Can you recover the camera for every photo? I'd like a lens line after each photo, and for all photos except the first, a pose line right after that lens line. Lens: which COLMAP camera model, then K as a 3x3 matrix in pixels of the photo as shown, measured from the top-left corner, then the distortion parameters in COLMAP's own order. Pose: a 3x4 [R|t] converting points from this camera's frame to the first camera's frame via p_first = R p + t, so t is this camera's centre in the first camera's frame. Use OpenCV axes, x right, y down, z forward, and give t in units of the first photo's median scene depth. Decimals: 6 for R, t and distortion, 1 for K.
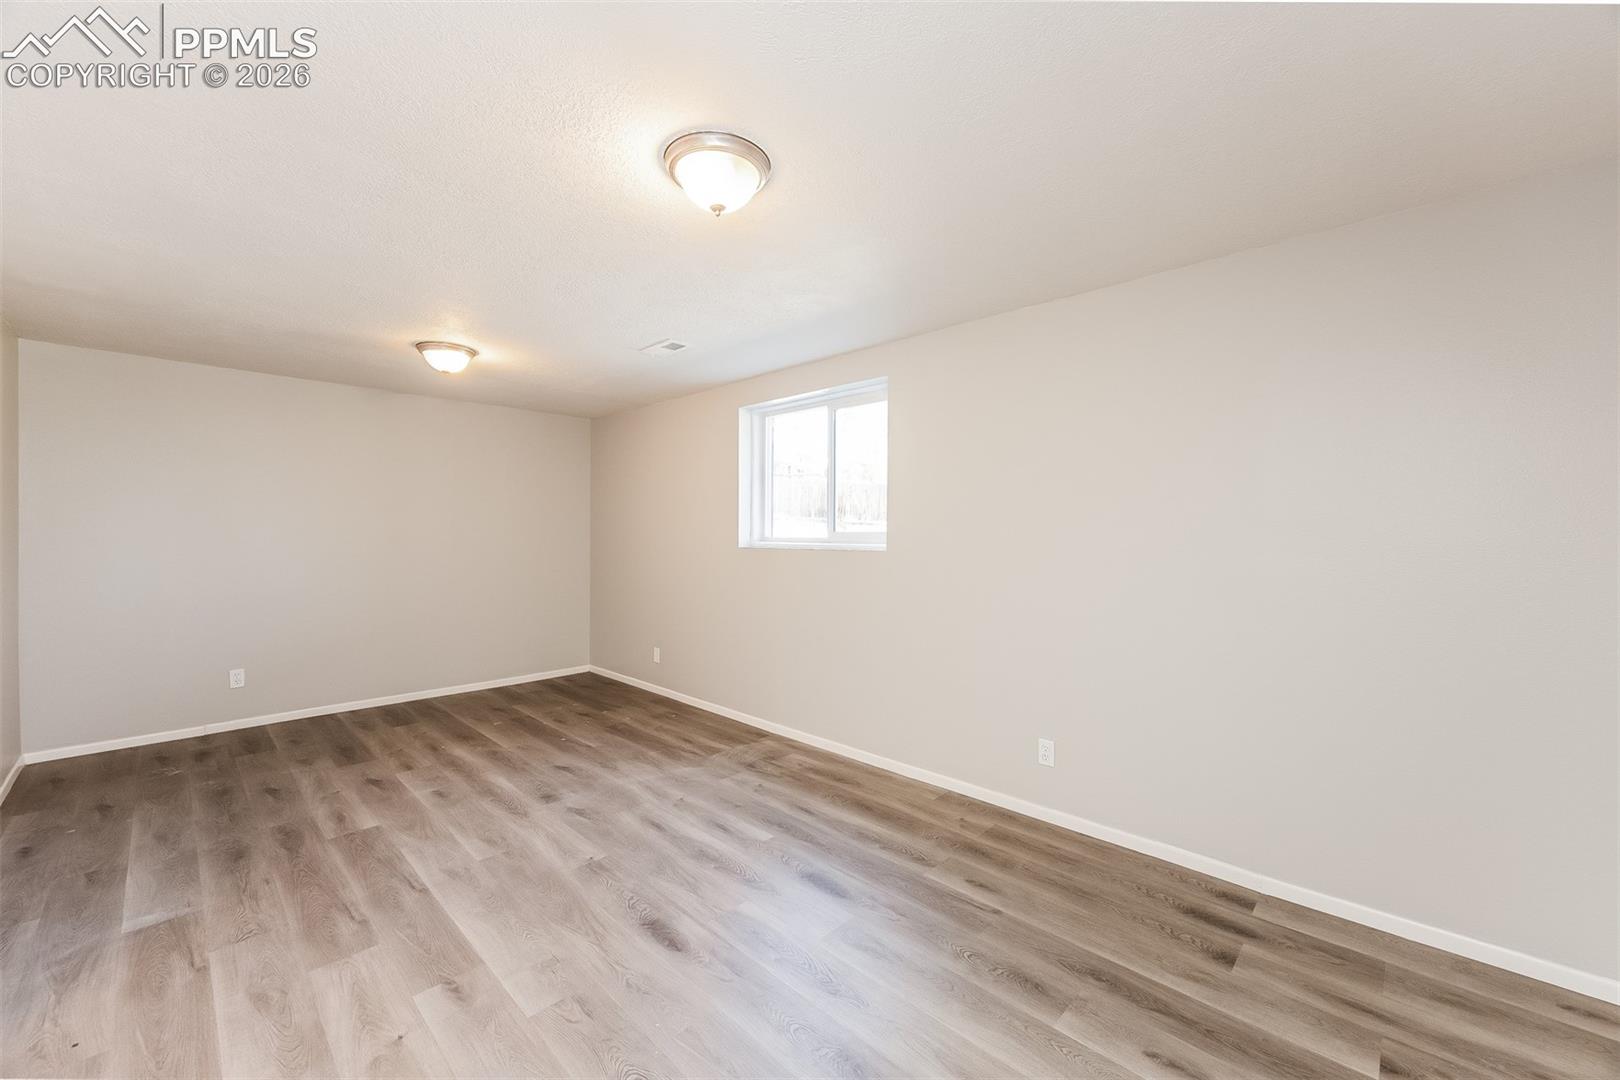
lens RADIAL K [[626.8, 0, 810.7], [0, 626.8, 538.0], [0, 0, 1]] dist [0.011616, -0.000294]
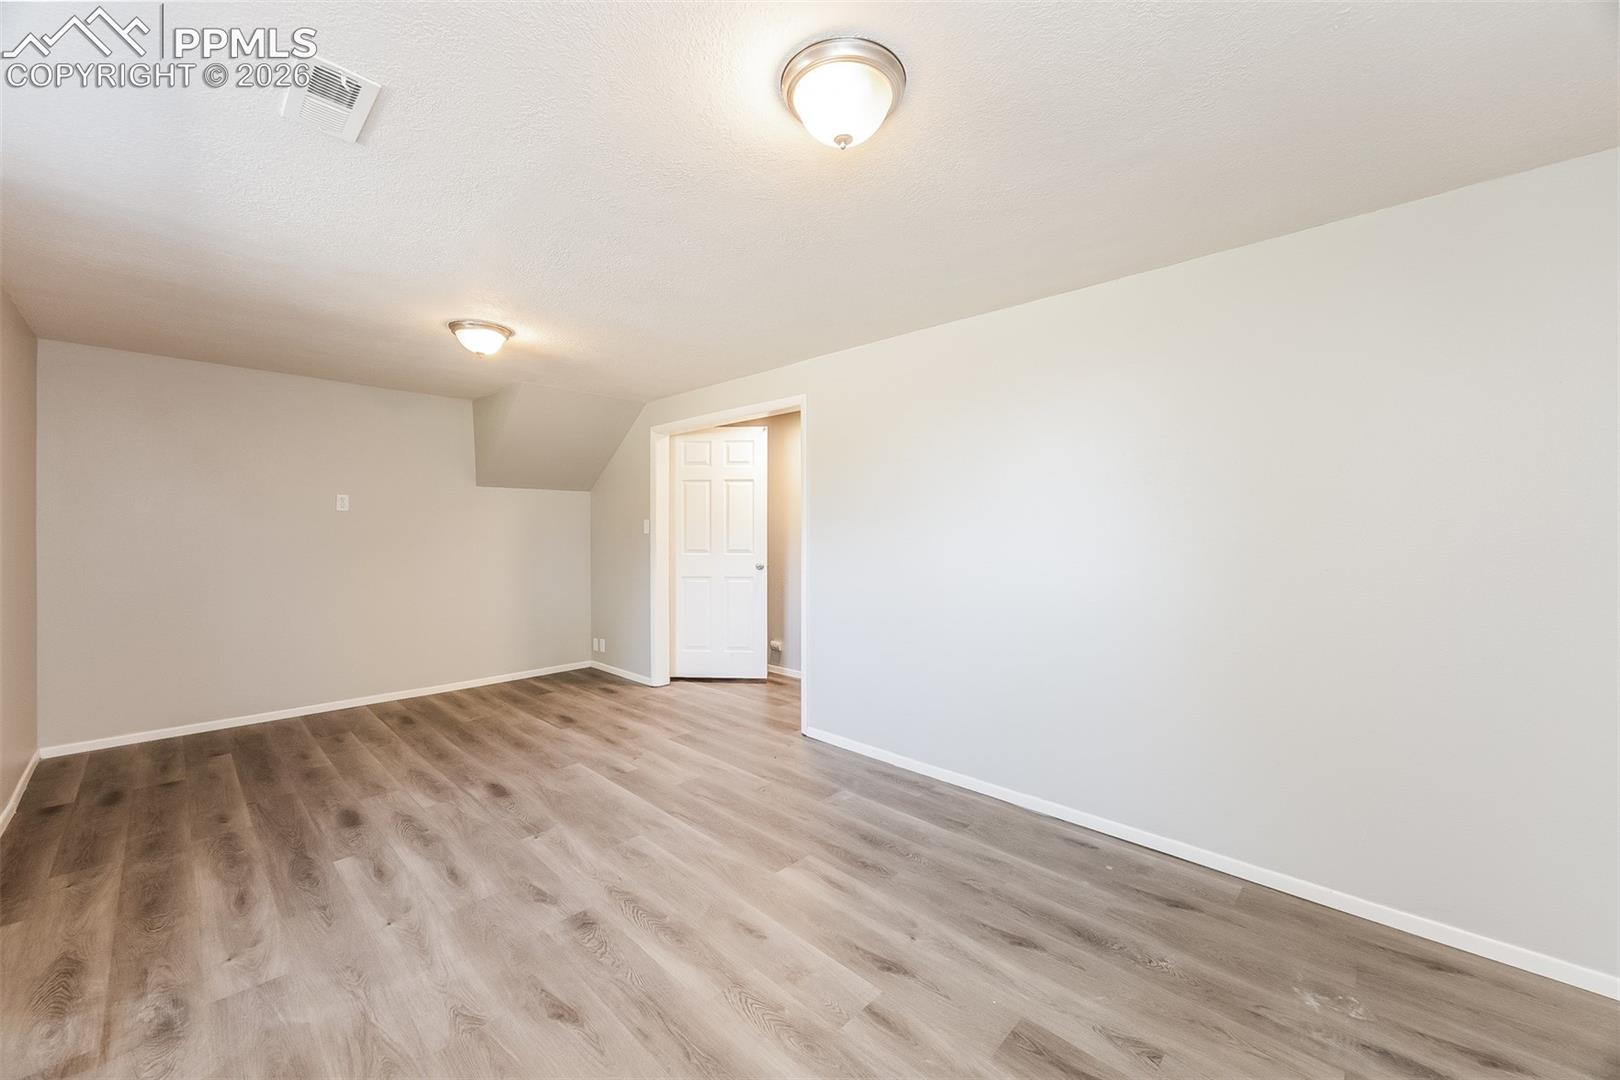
lens RADIAL K [[626.8, 0, 809.2], [0, 626.8, 535.0], [0, 0, 1]] dist [0.011616, -0.000294]
pose [[-0.999999, 0.000957, -0.000935, -0.744993], [0.000943, 0.999890, 0.014809, -0.019543], [0.000949, 0.014808, -0.999890, 1.892035]]
